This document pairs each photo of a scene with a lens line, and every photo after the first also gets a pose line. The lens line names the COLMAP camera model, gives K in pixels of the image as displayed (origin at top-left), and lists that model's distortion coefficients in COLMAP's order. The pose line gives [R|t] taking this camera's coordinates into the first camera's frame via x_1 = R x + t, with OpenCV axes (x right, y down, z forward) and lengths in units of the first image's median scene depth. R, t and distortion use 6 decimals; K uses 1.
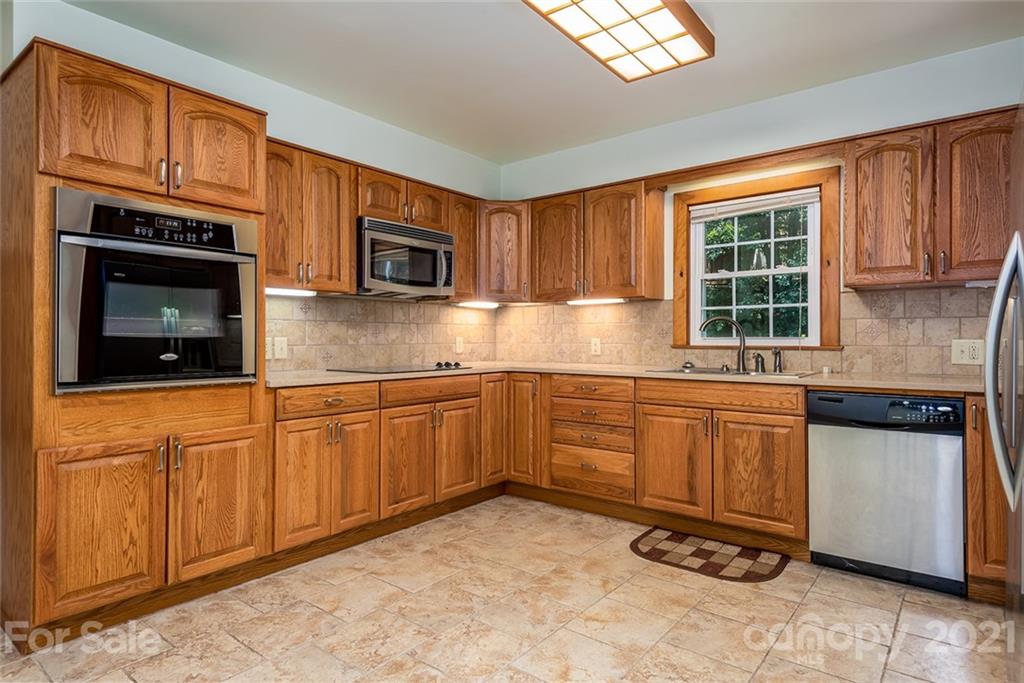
lens RADIAL K [[566.2, 0, 500.5], [0, 566.2, 337.9], [0, 0, 1]] dist [0.036716, -0.029081]
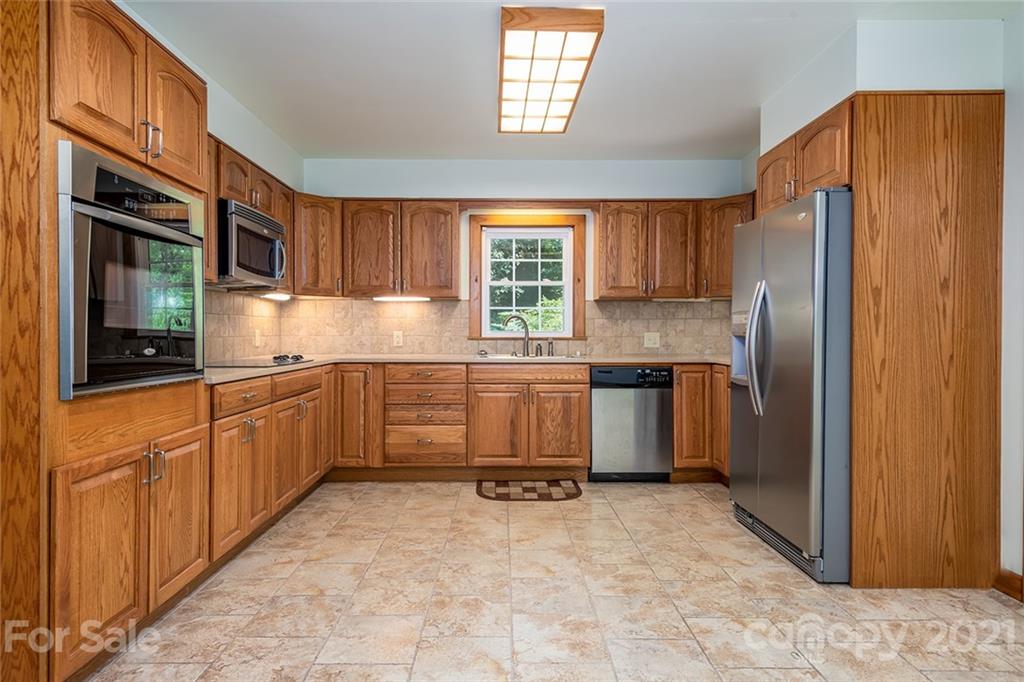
lens RADIAL K [[566.2, 0, 500.5], [0, 566.2, 337.4], [0, 0, 1]] dist [0.036716, -0.029081]
pose [[0.780237, -0.004133, 0.625471, -0.535520], [-0.002612, 0.999948, 0.009865, 0.001630], [-0.625479, -0.009331, 0.780185, -0.007477]]
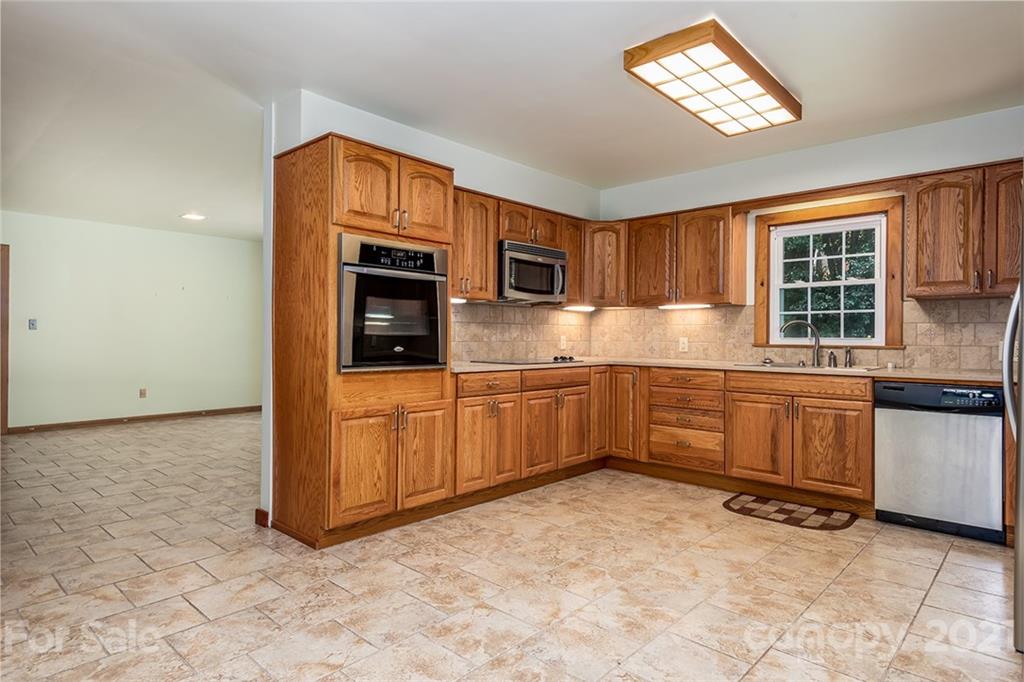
lens RADIAL K [[566.2, 0, 500.5], [0, 566.2, 337.4], [0, 0, 1]] dist [0.036716, -0.029081]
pose [[0.996892, 0.007175, -0.078449, -0.166258], [-0.006950, 0.999971, 0.003139, -0.001260], [0.078469, -0.002584, 0.996913, -0.286256]]
